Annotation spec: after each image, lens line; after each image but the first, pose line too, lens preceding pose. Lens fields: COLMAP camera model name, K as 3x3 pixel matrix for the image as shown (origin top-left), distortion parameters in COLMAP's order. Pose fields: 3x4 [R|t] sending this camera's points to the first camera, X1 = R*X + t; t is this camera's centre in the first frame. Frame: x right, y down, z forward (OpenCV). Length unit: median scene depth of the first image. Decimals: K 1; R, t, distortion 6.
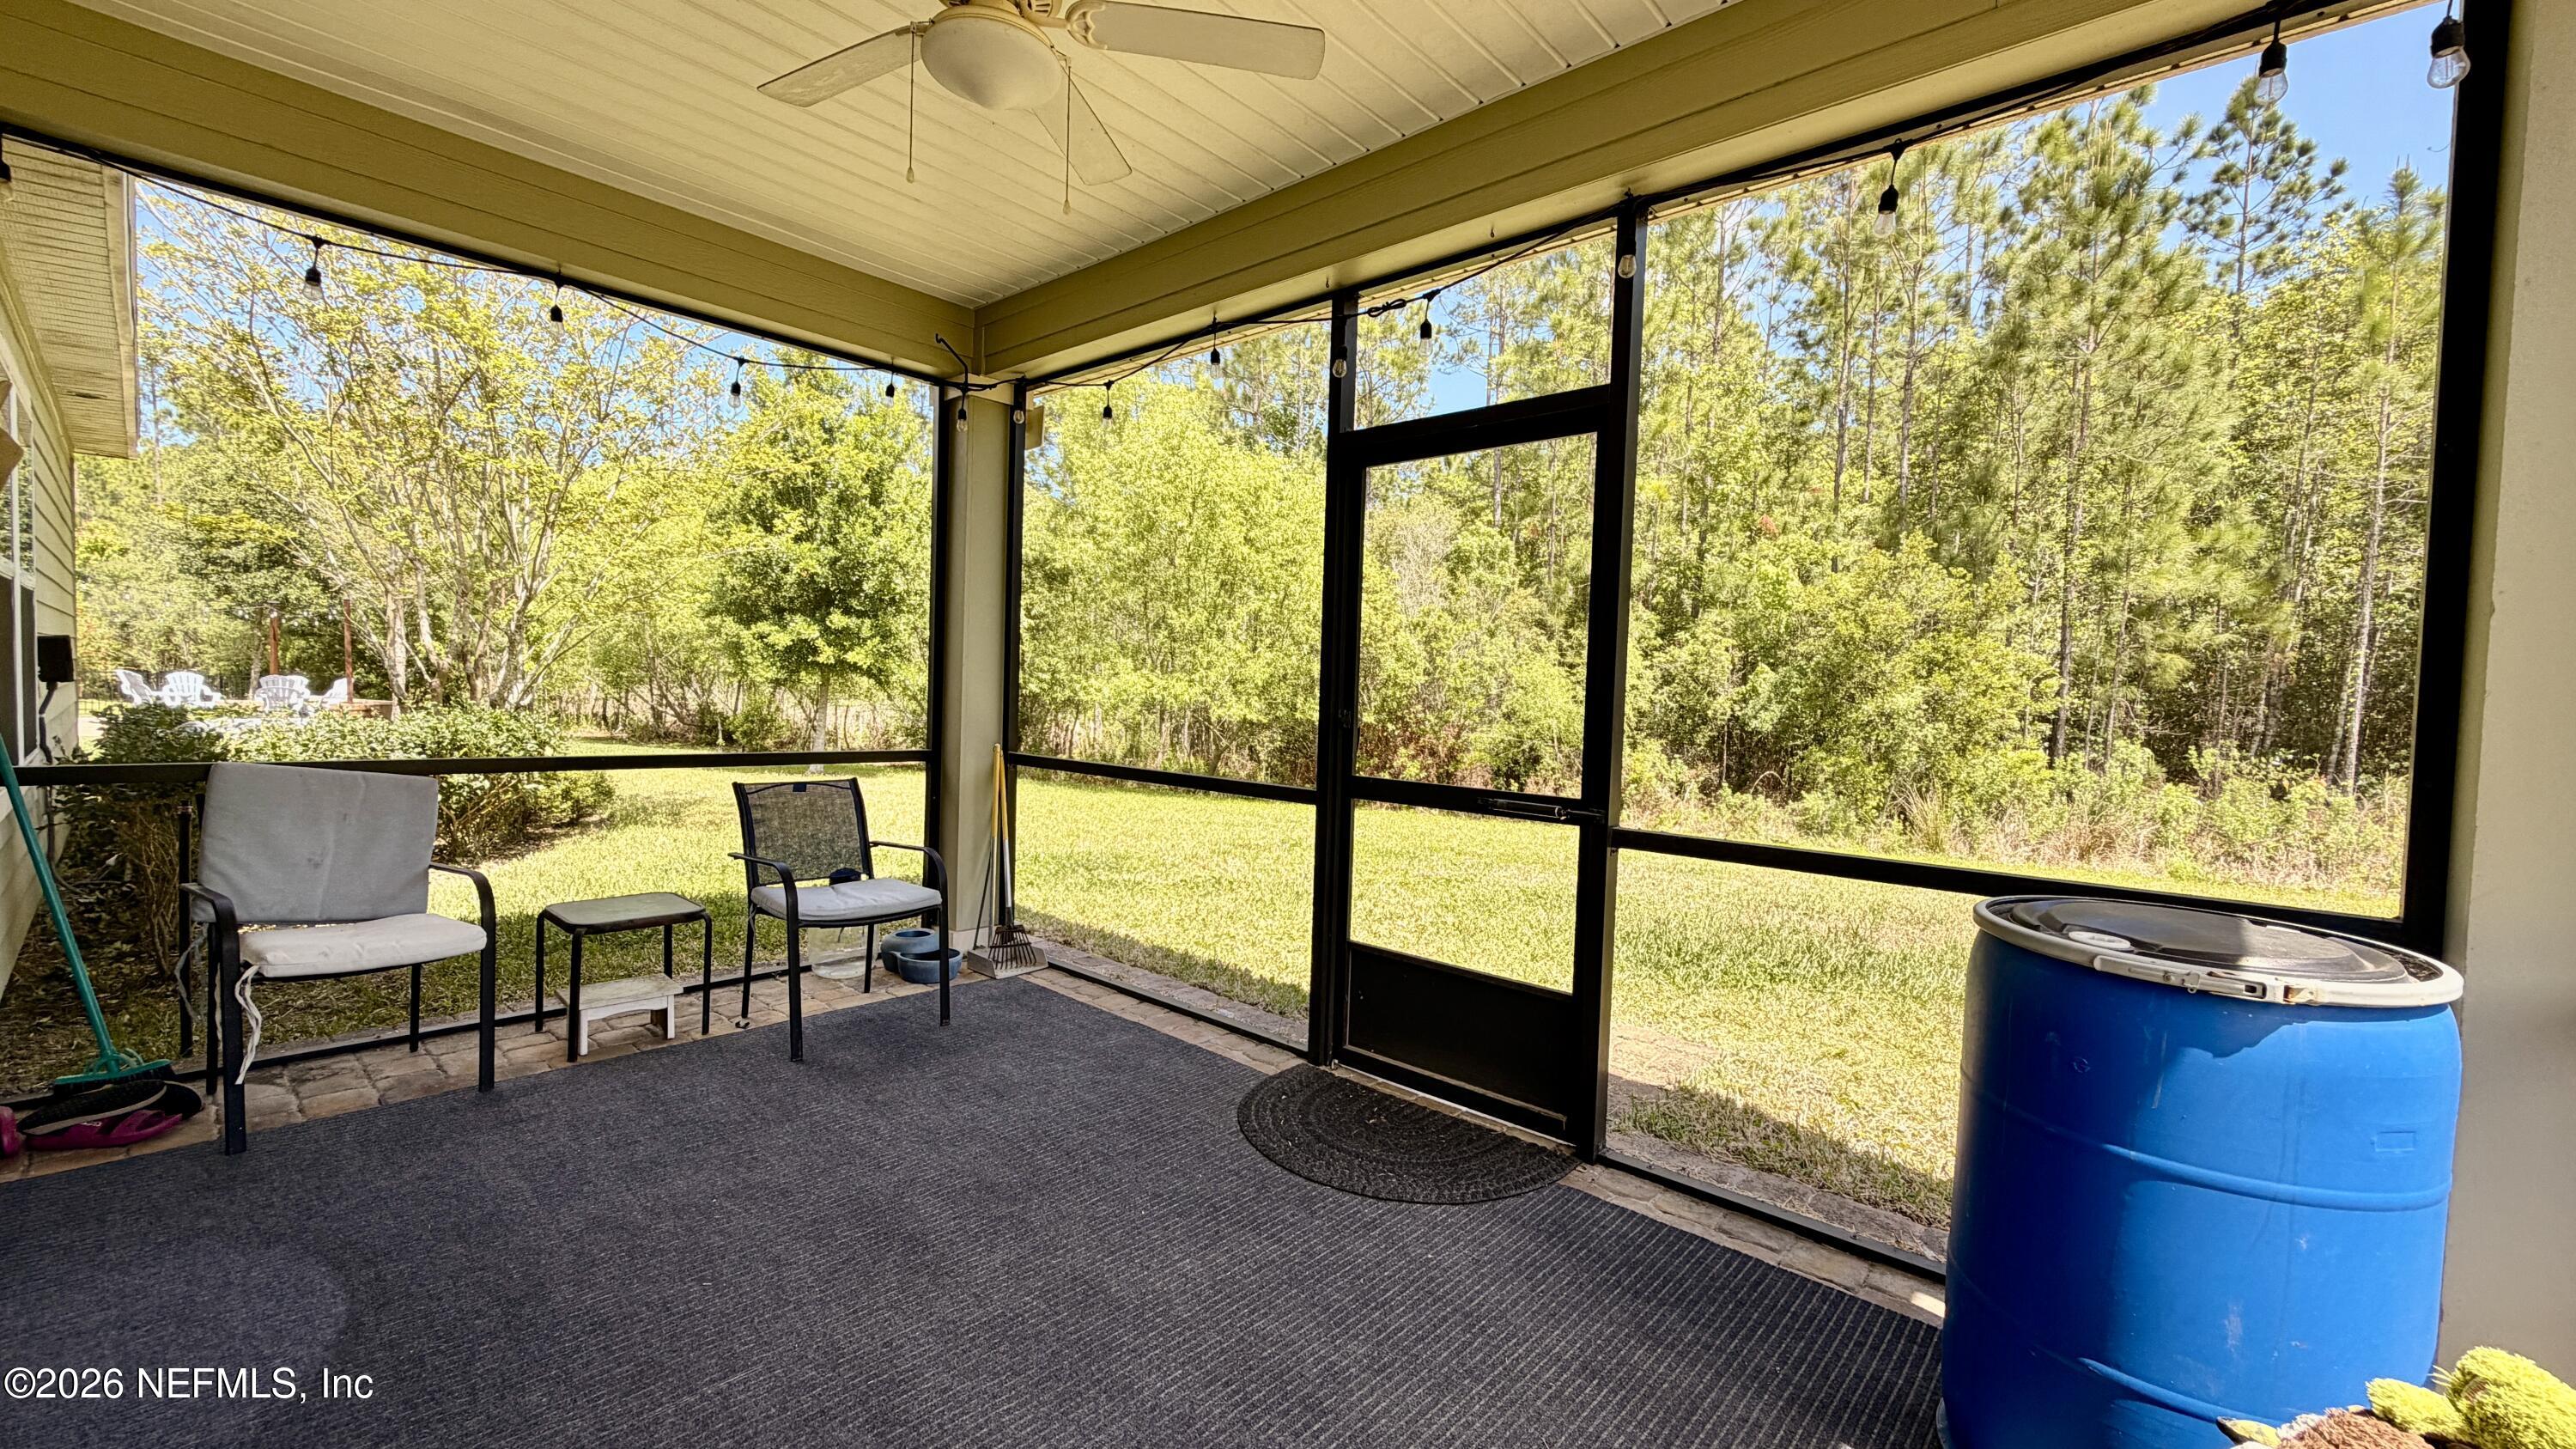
lens RADIAL K [[1025.1, 0, 1278.6], [0, 1025.1, 723.0], [0, 0, 1]] dist [-0.005003, -0.000193]
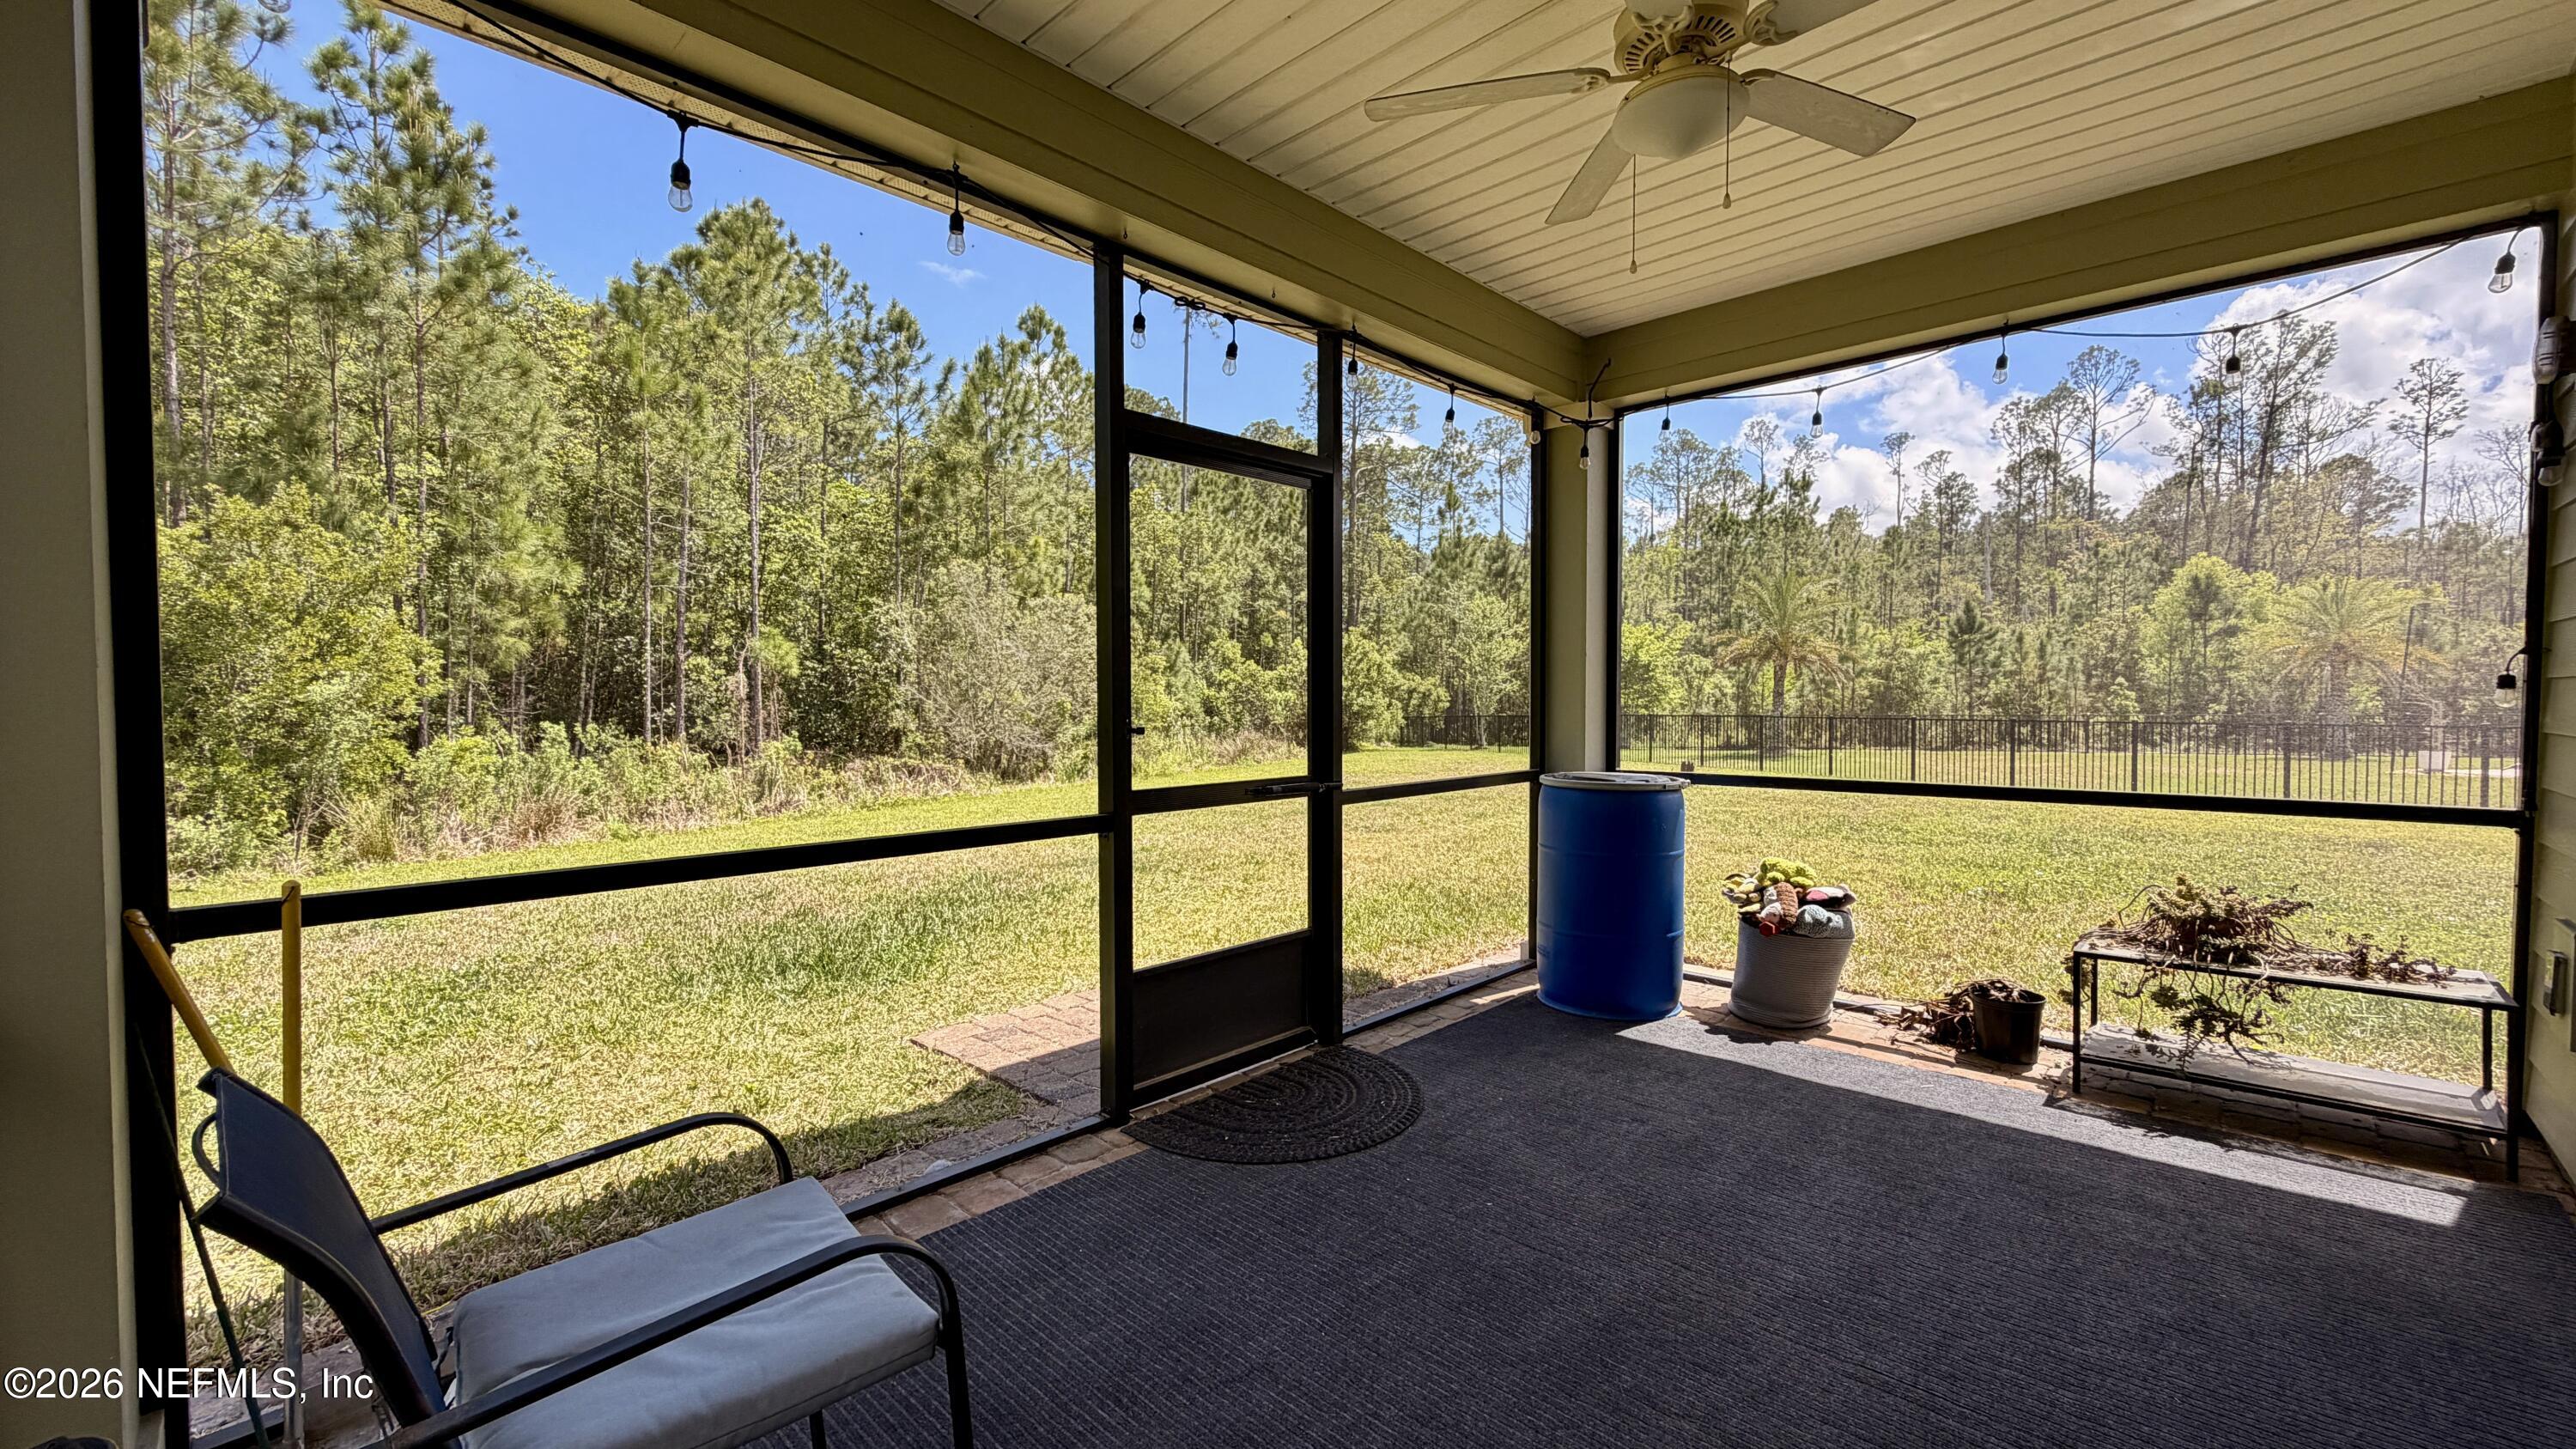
lens RADIAL K [[1024.0, 0, 1278.3], [0, 1024.0, 713.6], [0, 0, 1]] dist [0.012326, -0.000011]
pose [[0.023256, -0.051403, 0.998407, -0.842477], [0.038470, 0.997984, 0.050486, -0.058355], [-0.998989, 0.037235, 0.025187, 0.855979]]
